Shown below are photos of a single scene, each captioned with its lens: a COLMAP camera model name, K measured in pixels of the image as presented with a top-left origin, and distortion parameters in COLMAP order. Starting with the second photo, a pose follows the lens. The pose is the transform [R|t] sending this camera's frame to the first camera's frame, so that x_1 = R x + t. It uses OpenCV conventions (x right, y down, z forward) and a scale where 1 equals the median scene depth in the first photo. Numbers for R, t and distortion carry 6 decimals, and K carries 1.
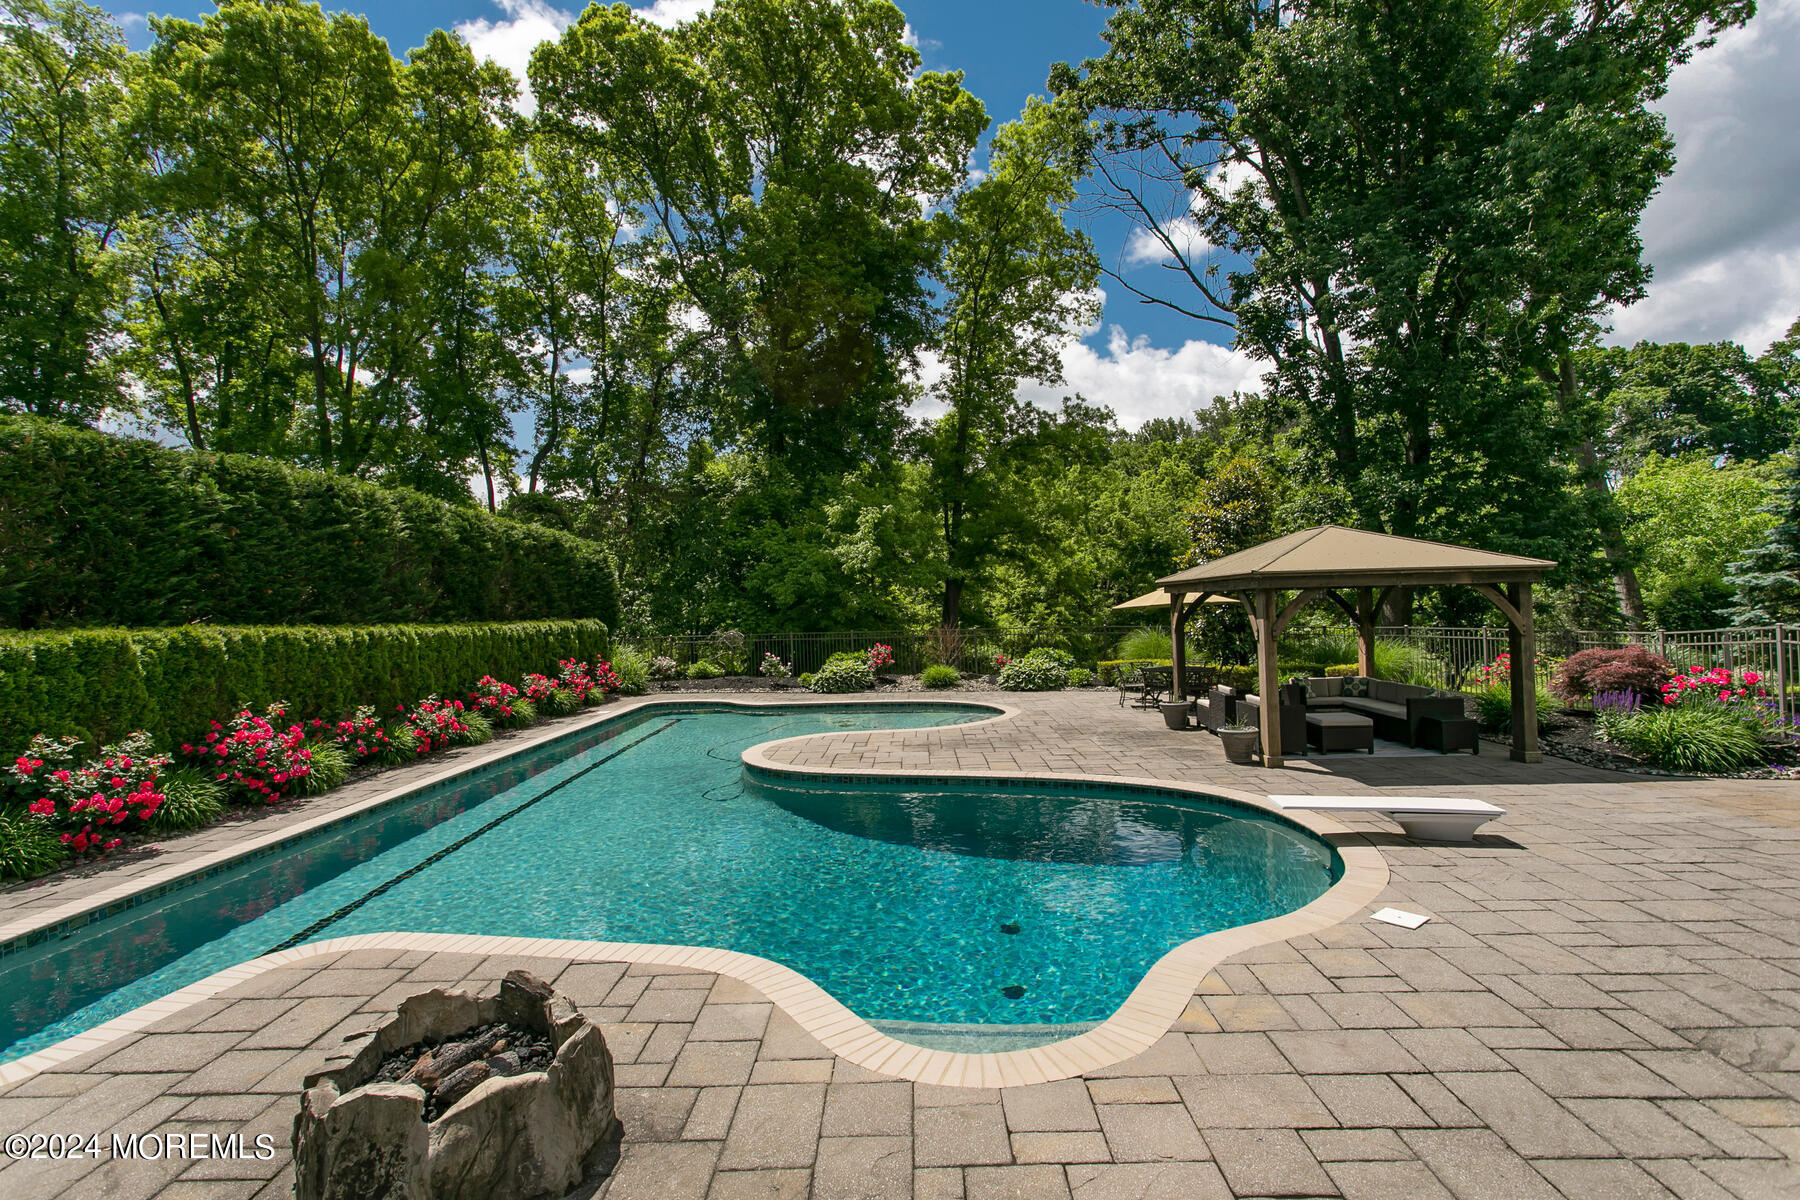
lens RADIAL K [[858.0, 0, 891.0], [0, 858.0, 589.9], [0, 0, 1]] dist [0.001529, 0.002456]
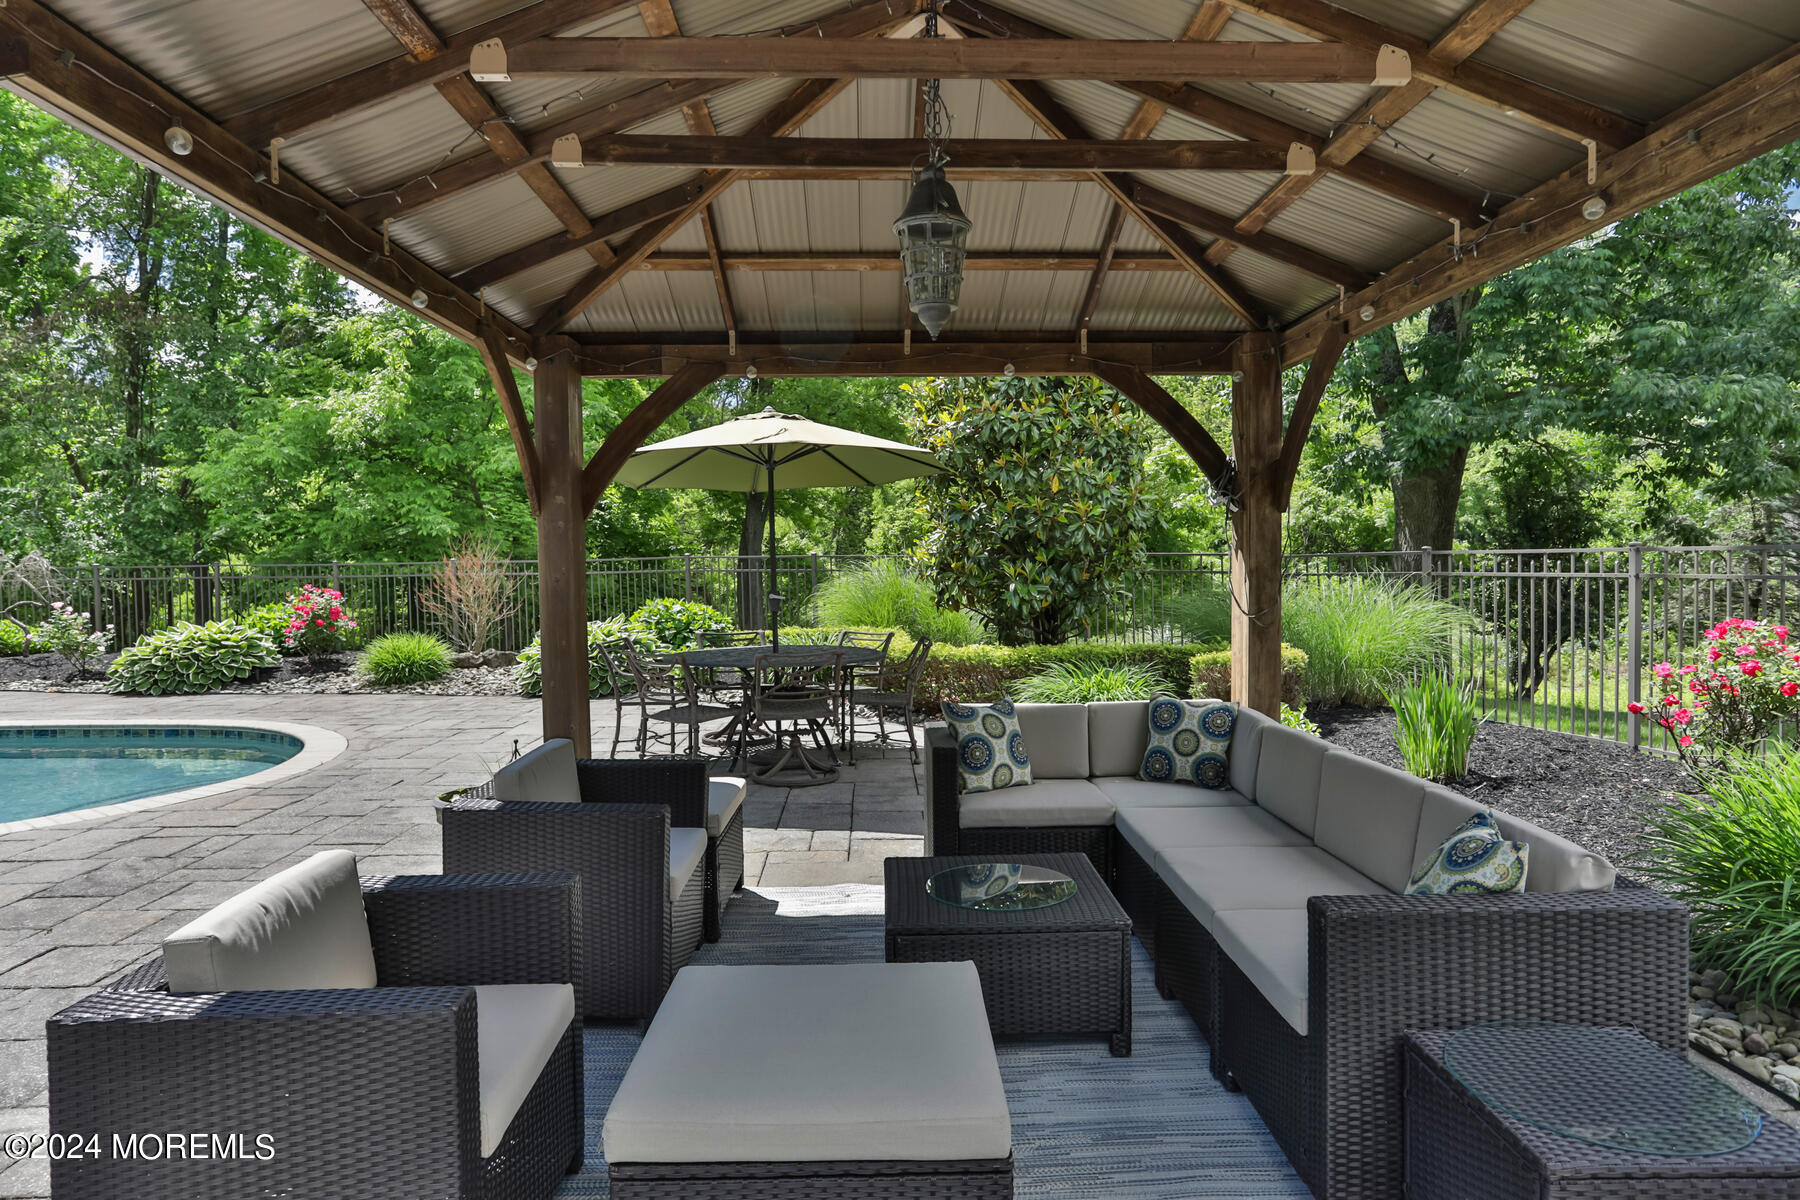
lens RADIAL K [[1065.8, 0, 900.8], [0, 1065.8, 583.5], [0, 0, 1]] dist [-0.002153, -0.000066]
pose [[0.998545, 0.013961, 0.052080, 0.531973], [-0.016101, 0.999033, 0.040911, 0.066329], [-0.051458, -0.041690, 0.997805, 0.822898]]
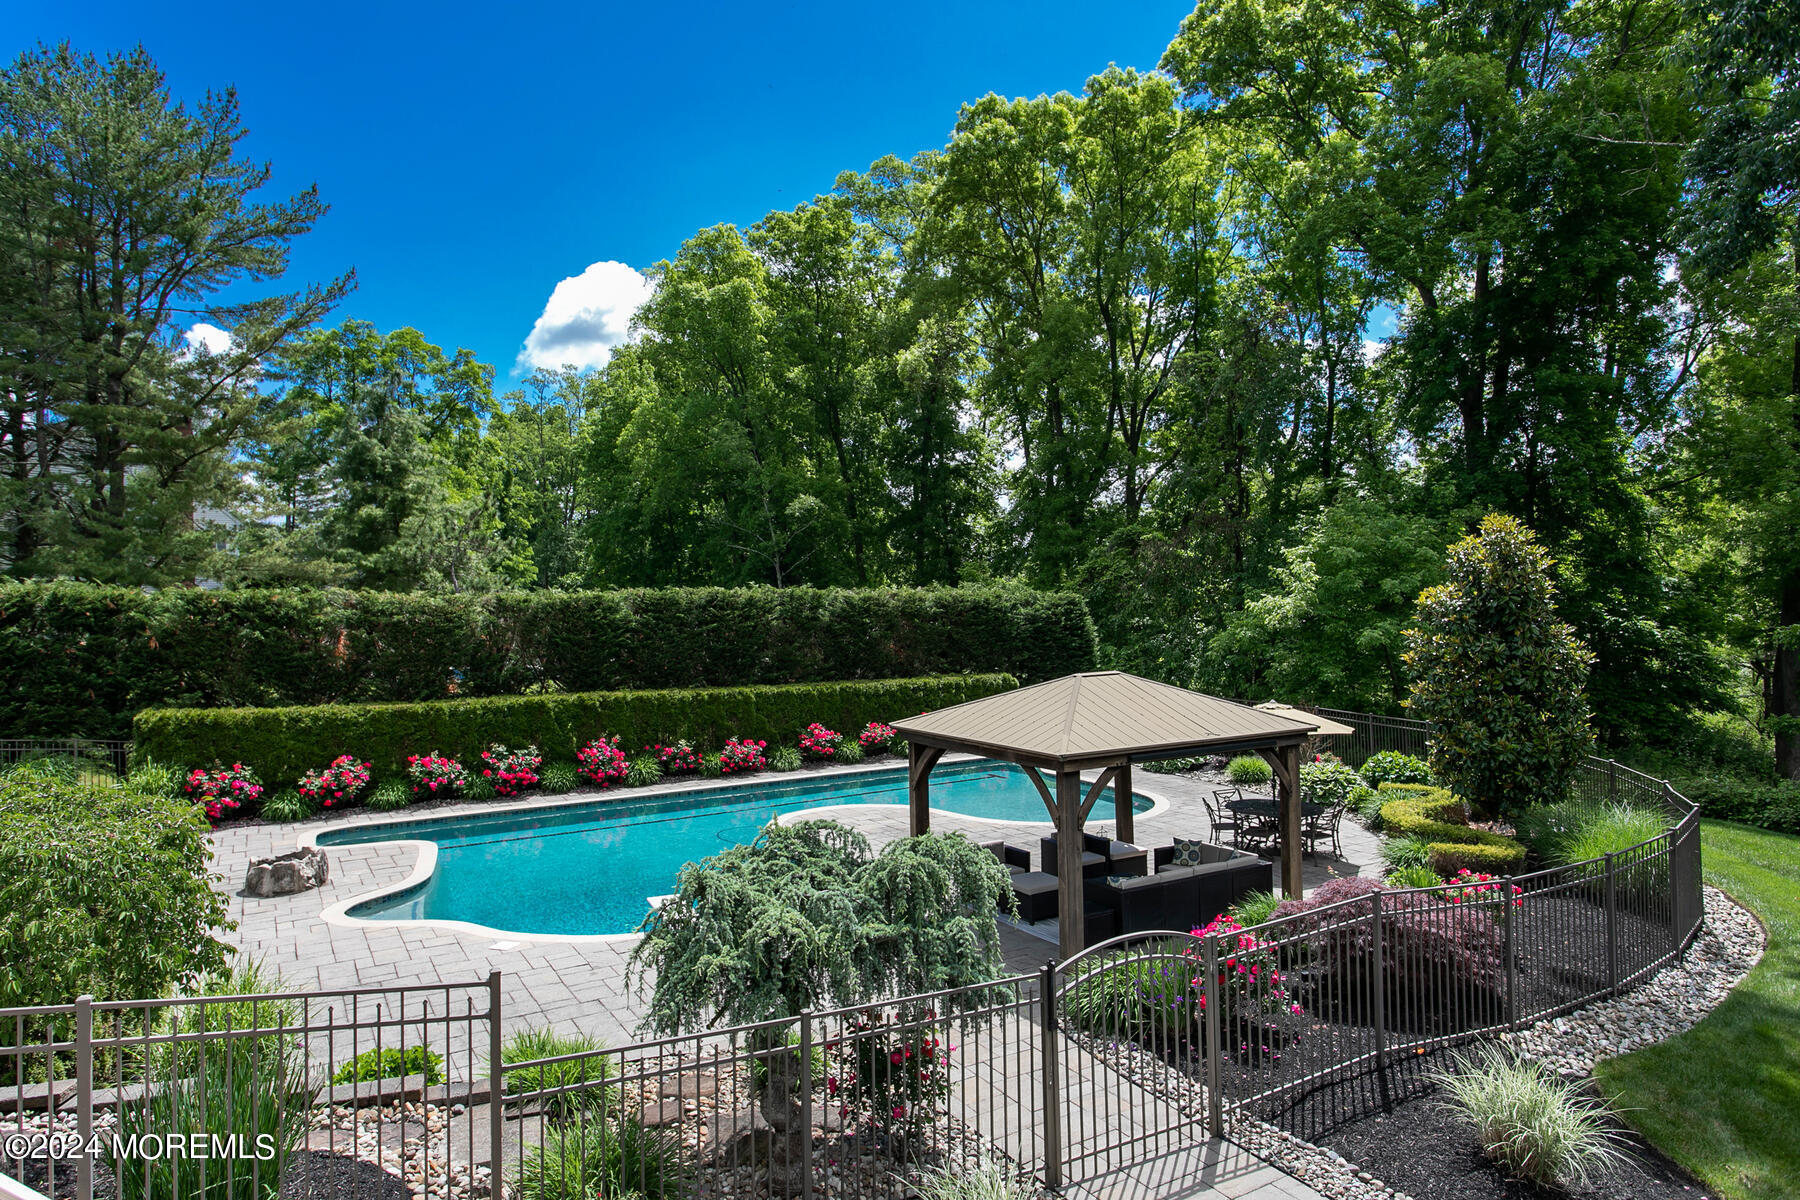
lens RADIAL K [[1078.6, 0, 893.3], [0, 1078.6, 604.4], [0, 0, 1]] dist [-0.007986, 0.004664]
pose [[0.526255, 0.017101, -0.850155, 1.465787], [0.022383, 0.999173, 0.033954, -0.202049], [0.850032, -0.036898, 0.525437, 0.254783]]
